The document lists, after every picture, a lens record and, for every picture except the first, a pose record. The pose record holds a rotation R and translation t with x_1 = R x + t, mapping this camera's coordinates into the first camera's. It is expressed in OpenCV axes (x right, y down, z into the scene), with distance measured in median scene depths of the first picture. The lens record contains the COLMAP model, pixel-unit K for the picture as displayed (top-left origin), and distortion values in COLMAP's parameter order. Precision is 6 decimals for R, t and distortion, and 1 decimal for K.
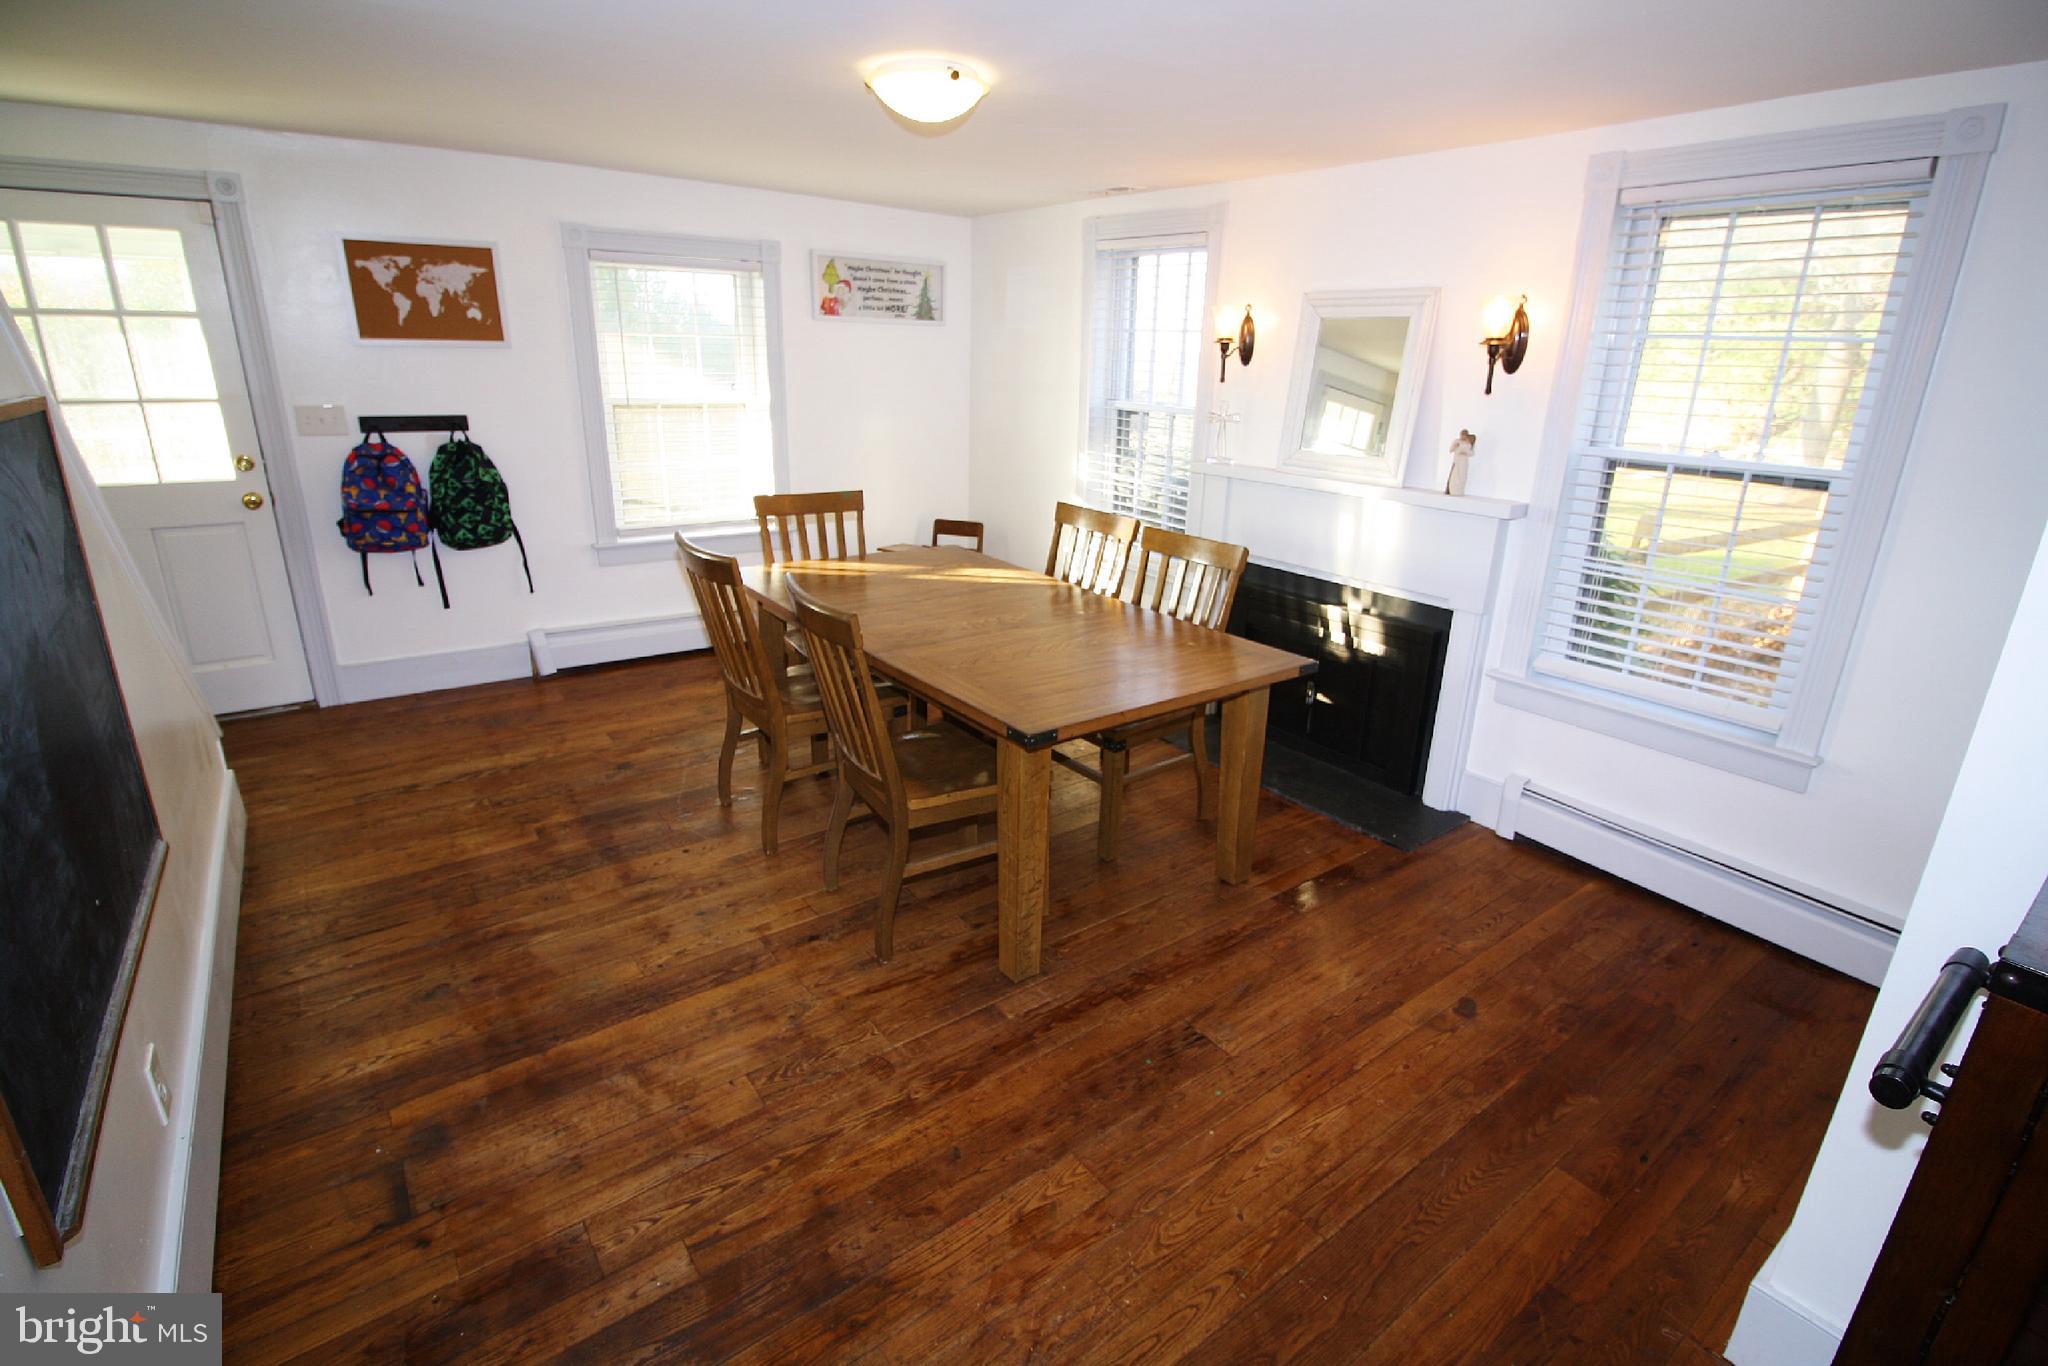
lens RADIAL K [[960.5, 0, 1051.8], [0, 960.5, 672.4], [0, 0, 1]] dist [0.002772, -0.014992]
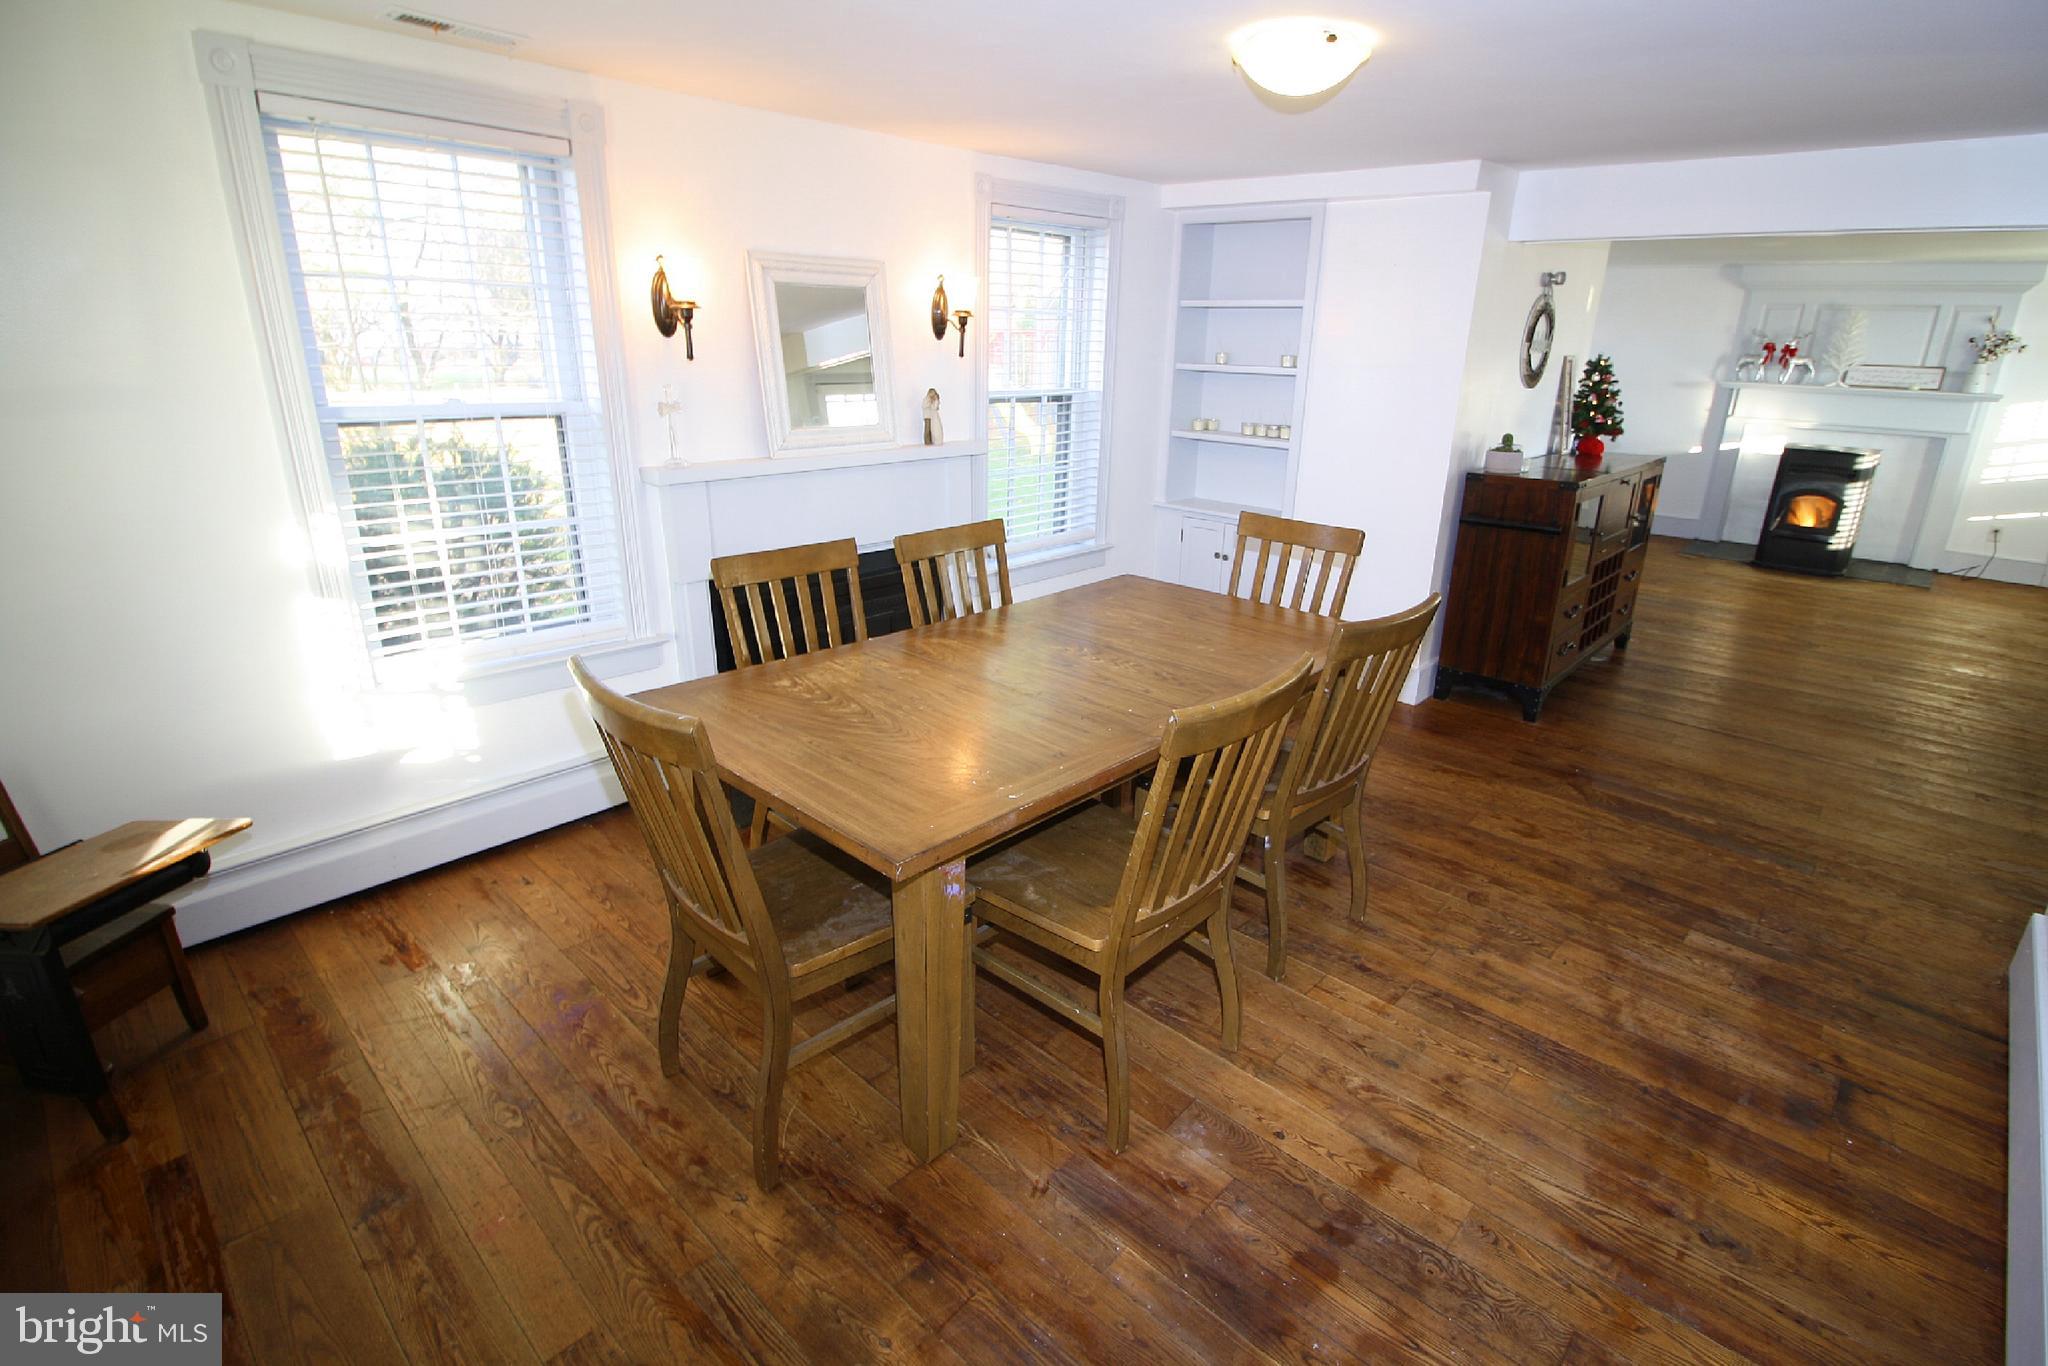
lens RADIAL K [[960.5, 0, 1051.8], [0, 960.5, 672.4], [0, 0, 1]] dist [0.002772, -0.014992]
pose [[-0.167182, -0.357113, 0.918978, -0.715280], [0.283872, 0.875190, 0.391740, -0.327709], [-0.944175, 0.326364, -0.044941, 0.914550]]
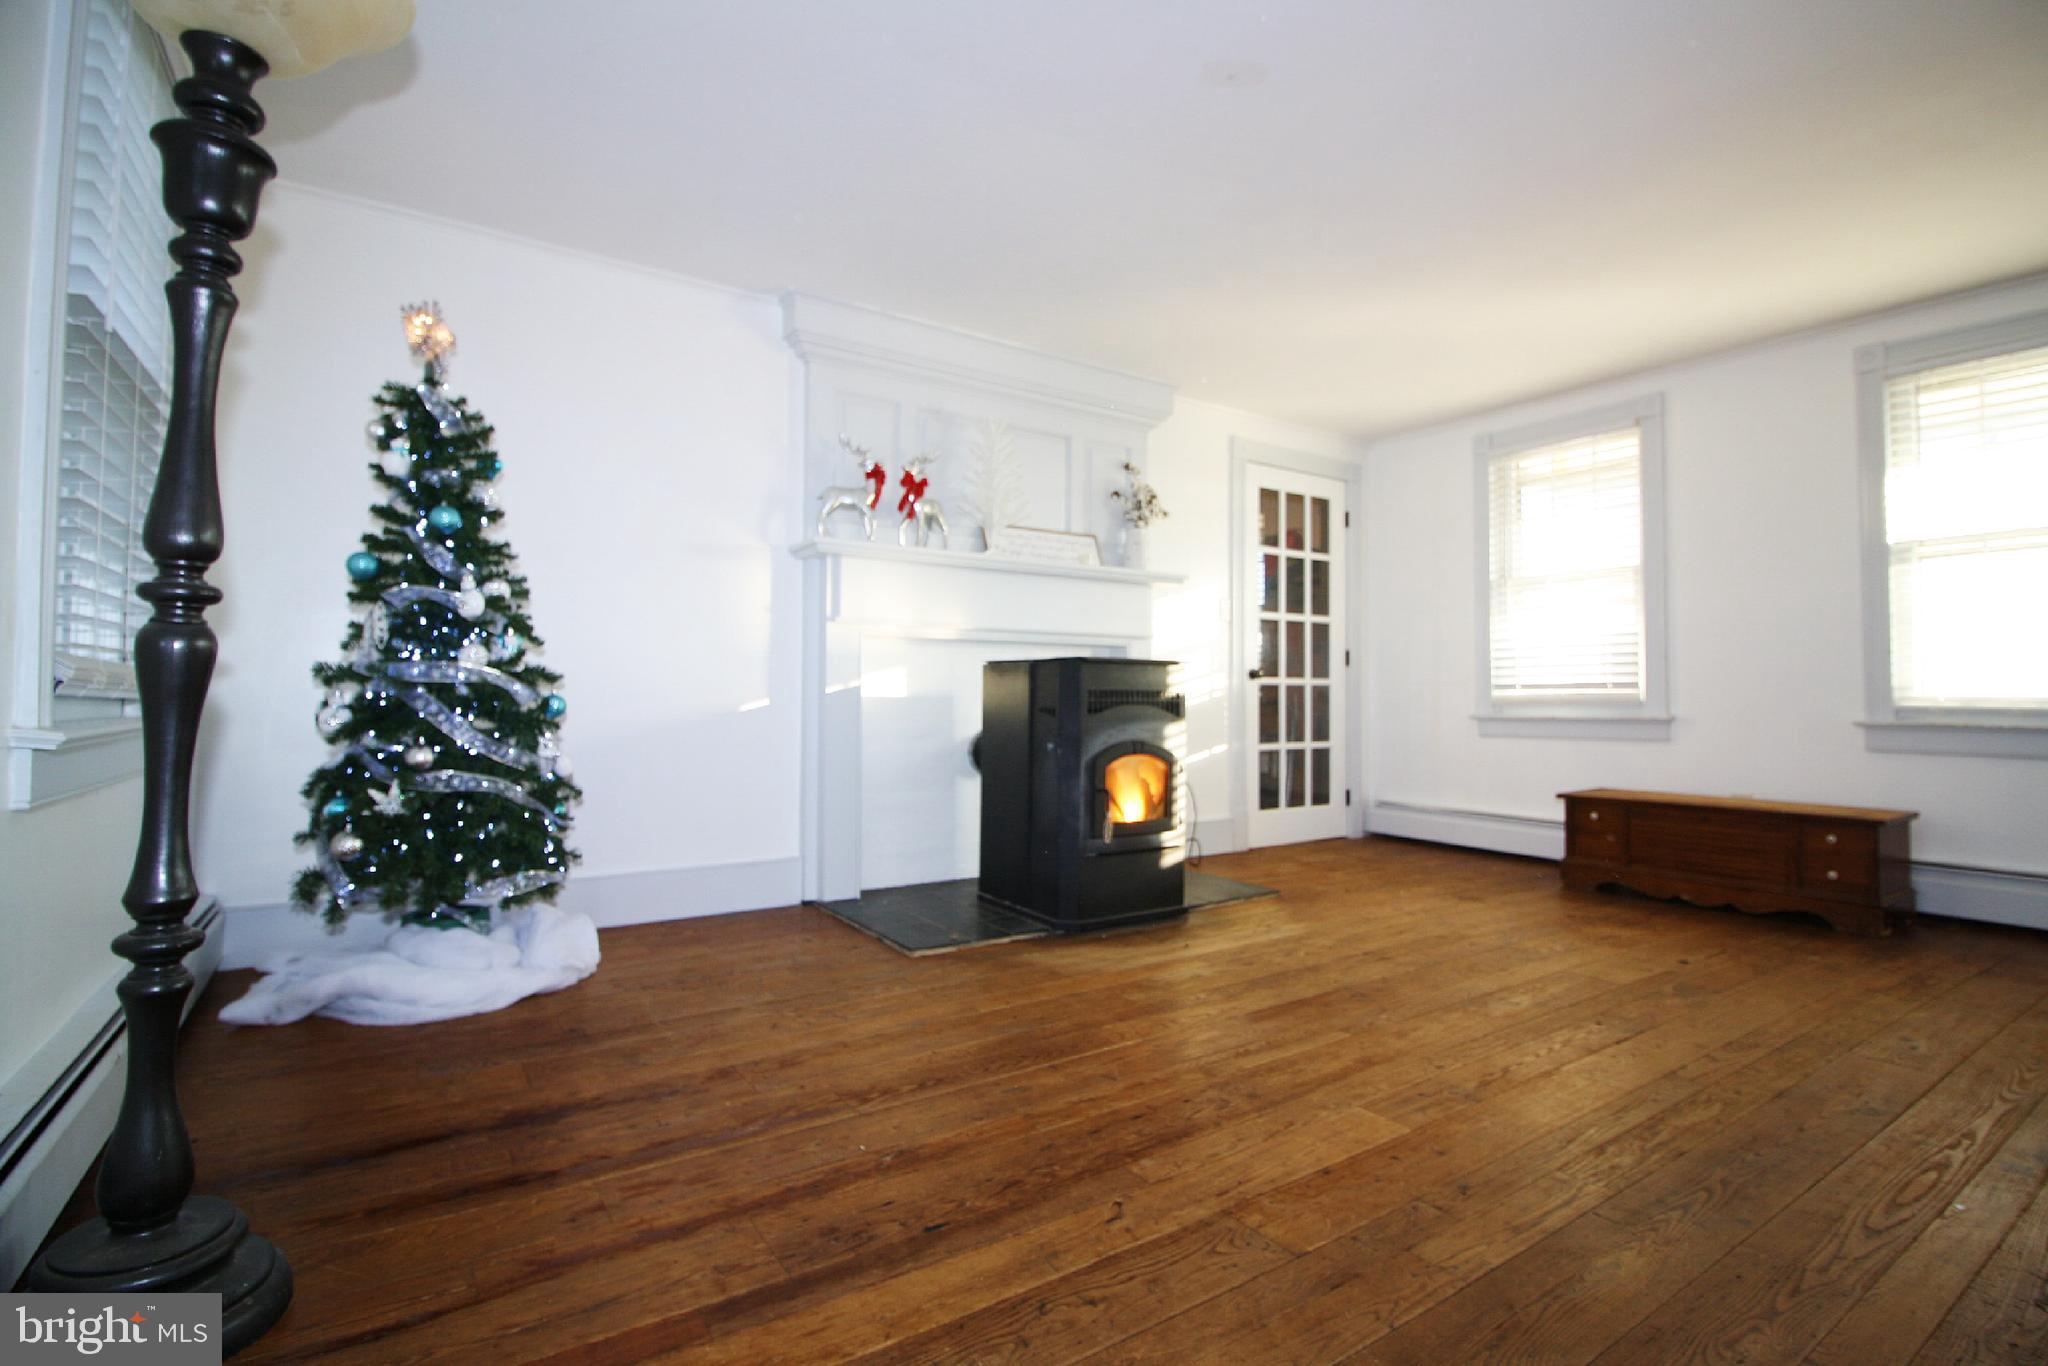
lens RADIAL K [[960.5, 0, 1051.8], [0, 960.5, 672.4], [0, 0, 1]] dist [0.002772, -0.014992]
pose [[-0.996832, -0.031696, 0.072941, 0.936041], [-0.009523, 0.958124, 0.286195, 0.224409], [-0.078958, 0.284594, -0.955391, 0.094084]]
